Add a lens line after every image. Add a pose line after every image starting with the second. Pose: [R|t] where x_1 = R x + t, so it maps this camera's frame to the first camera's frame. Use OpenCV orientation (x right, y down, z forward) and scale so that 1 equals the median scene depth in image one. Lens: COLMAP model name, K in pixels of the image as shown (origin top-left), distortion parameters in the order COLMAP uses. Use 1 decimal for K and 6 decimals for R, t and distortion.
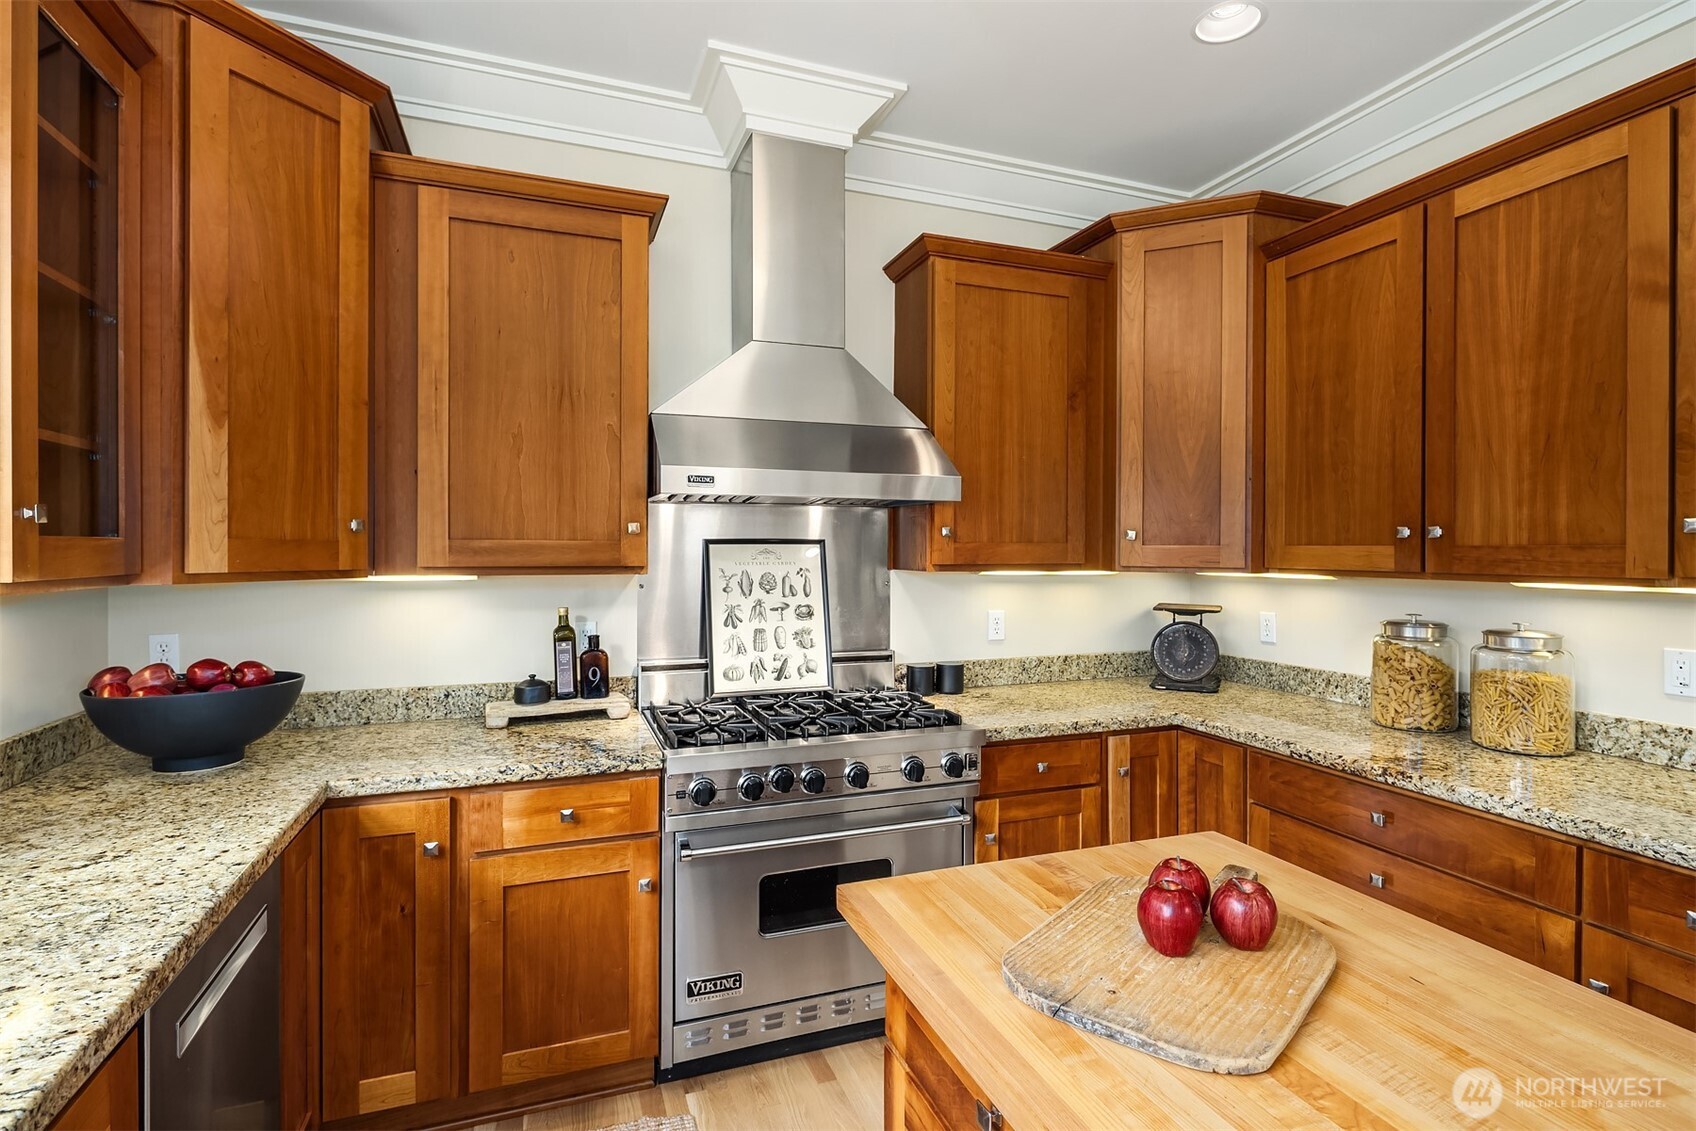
lens RADIAL K [[825.0, 0, 851.0], [0, 825.0, 549.3], [0, 0, 1]] dist [0.001849, 0.000087]
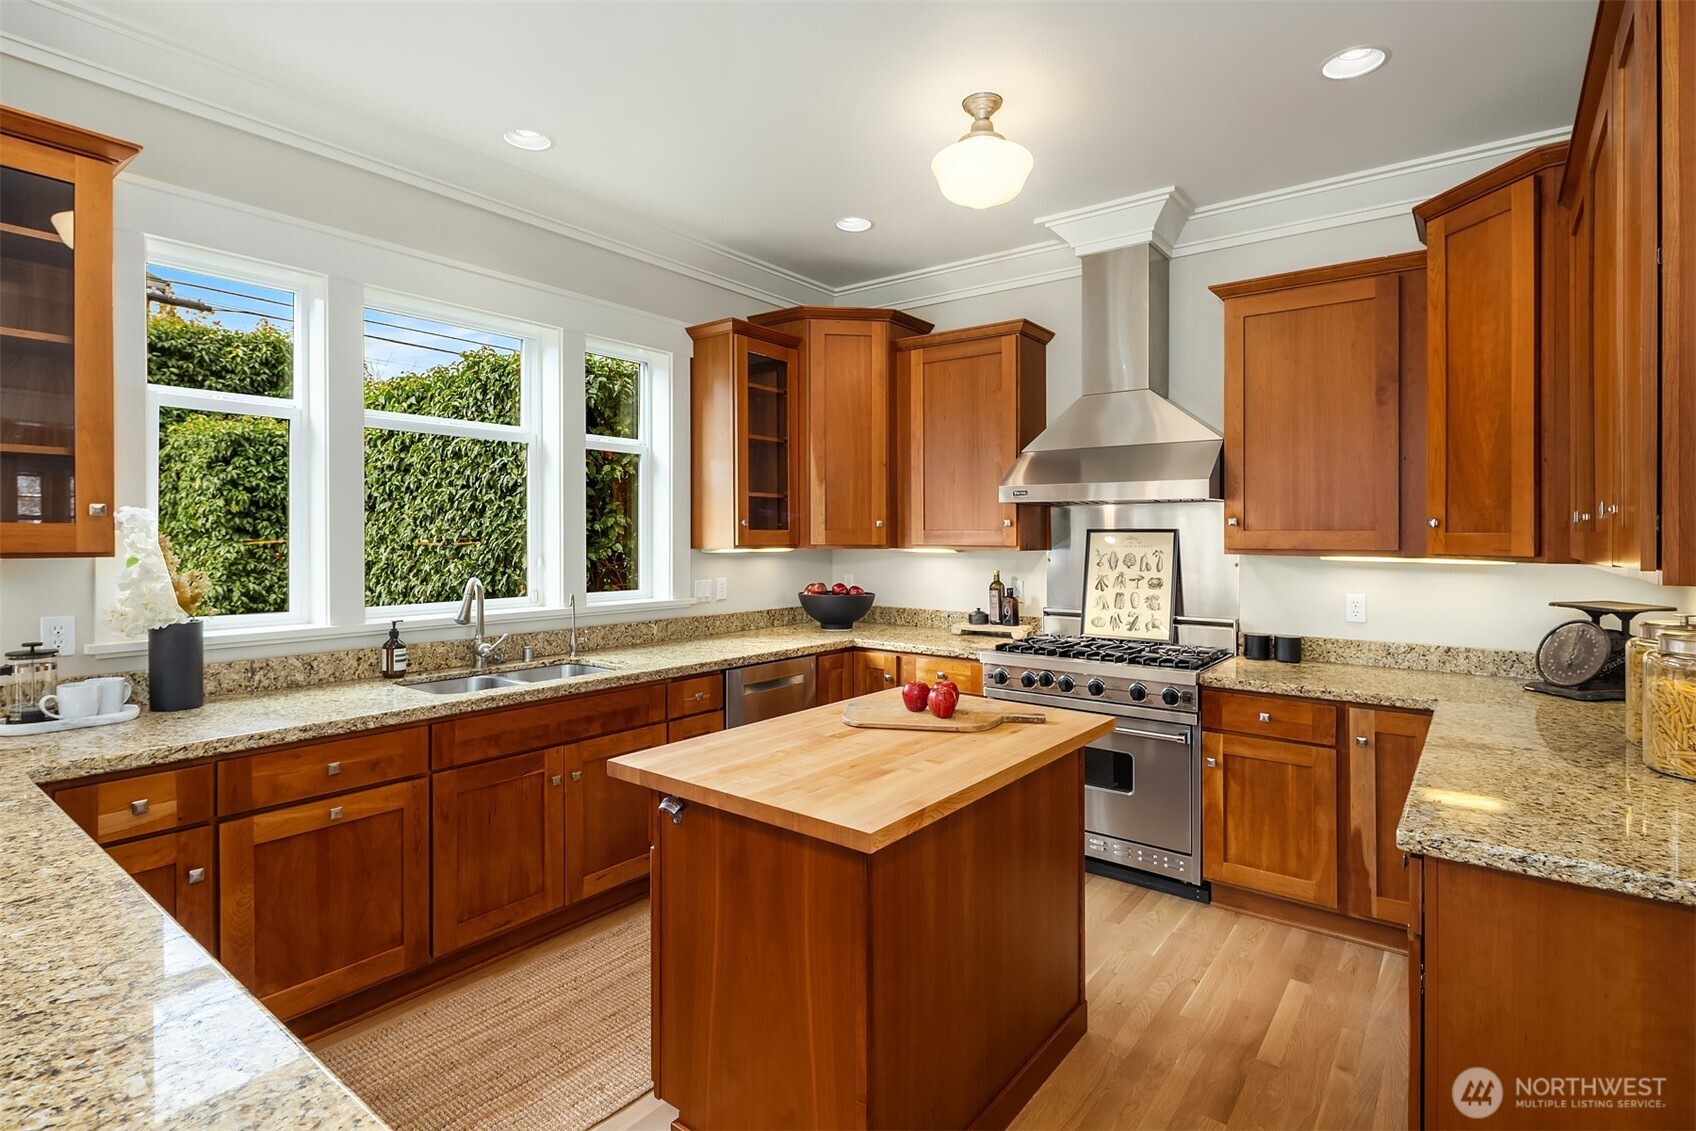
lens RADIAL K [[825.0, 0, 851.0], [0, 825.0, 549.3], [0, 0, 1]] dist [0.001849, 0.000087]
pose [[0.535173, 0.014501, -0.844618, 0.839147], [-0.005033, 0.999890, 0.013978, 0.005014], [0.844727, -0.003230, 0.535187, -0.138133]]
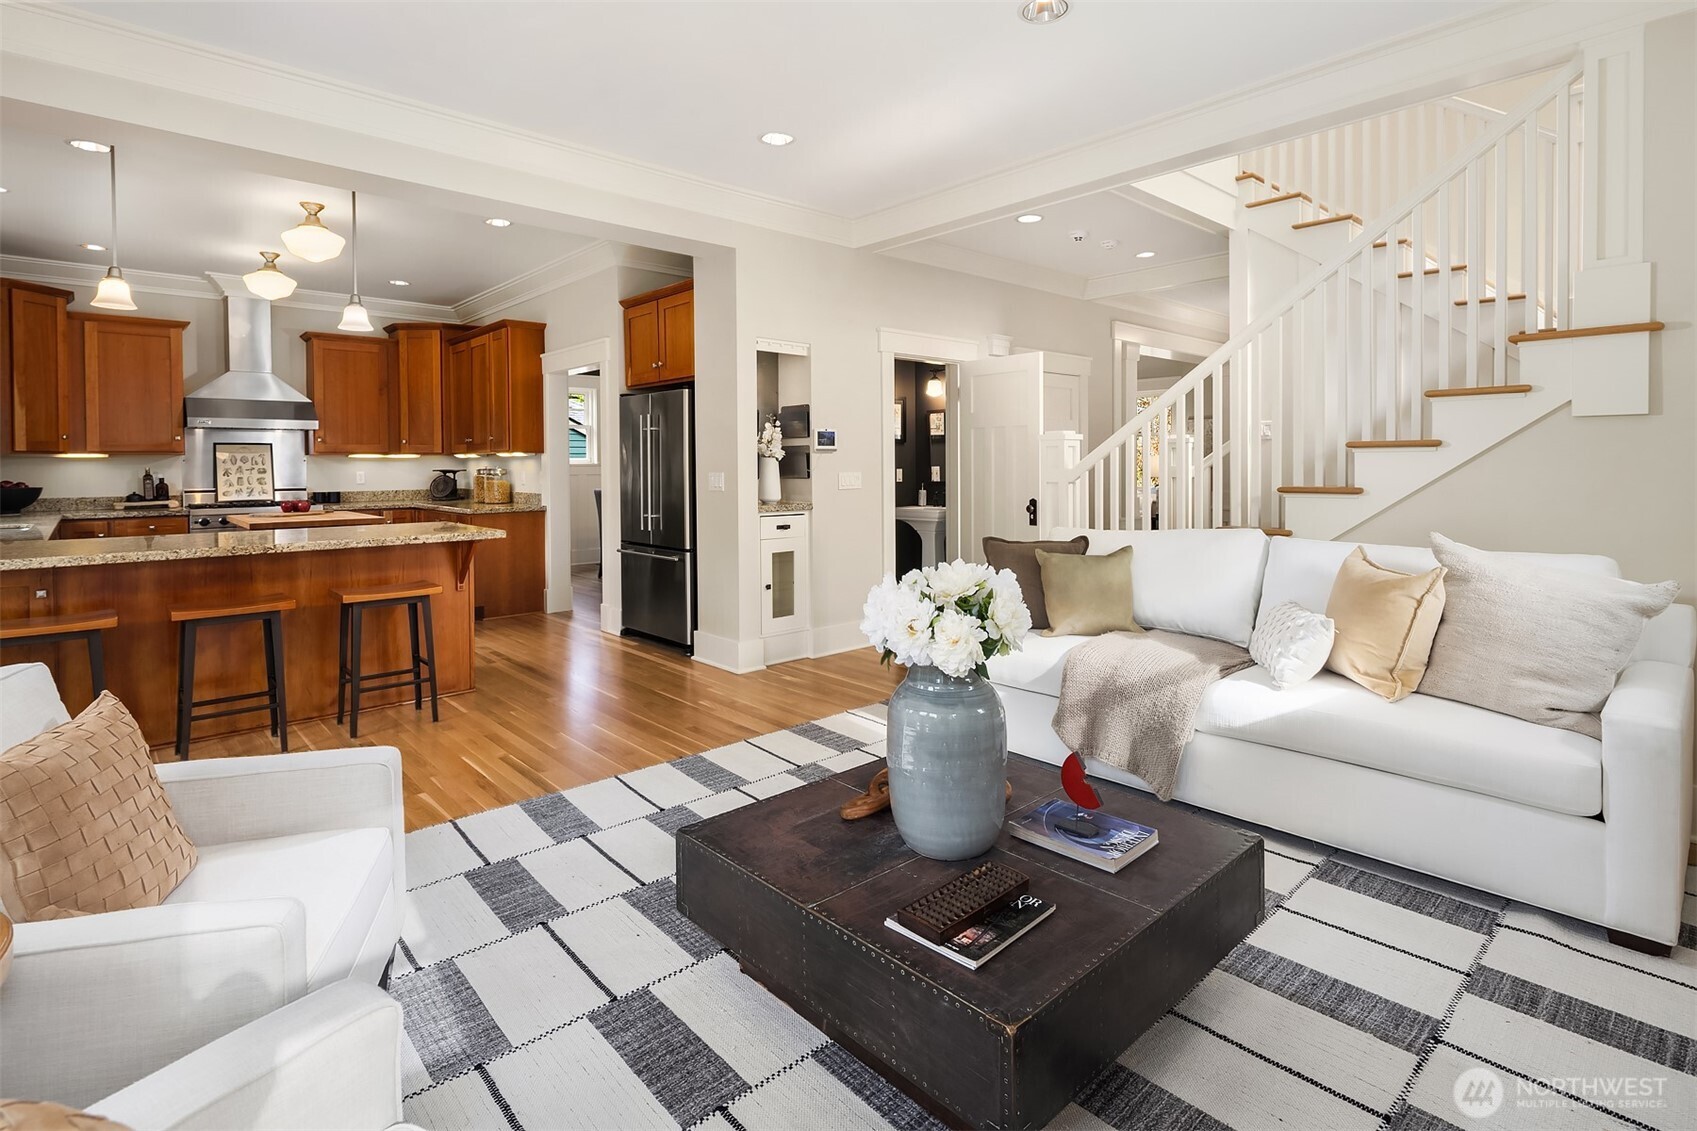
lens RADIAL K [[840.5, 0, 850.6], [0, 840.5, 477.9], [0, 0, 1]] dist [0.000717, -0.000339]
pose [[0.924717, -0.013797, 0.380404, 0.671271], [0.005800, 0.999738, 0.022161, 0.051818], [-0.380610, -0.018286, 0.924555, -2.220473]]
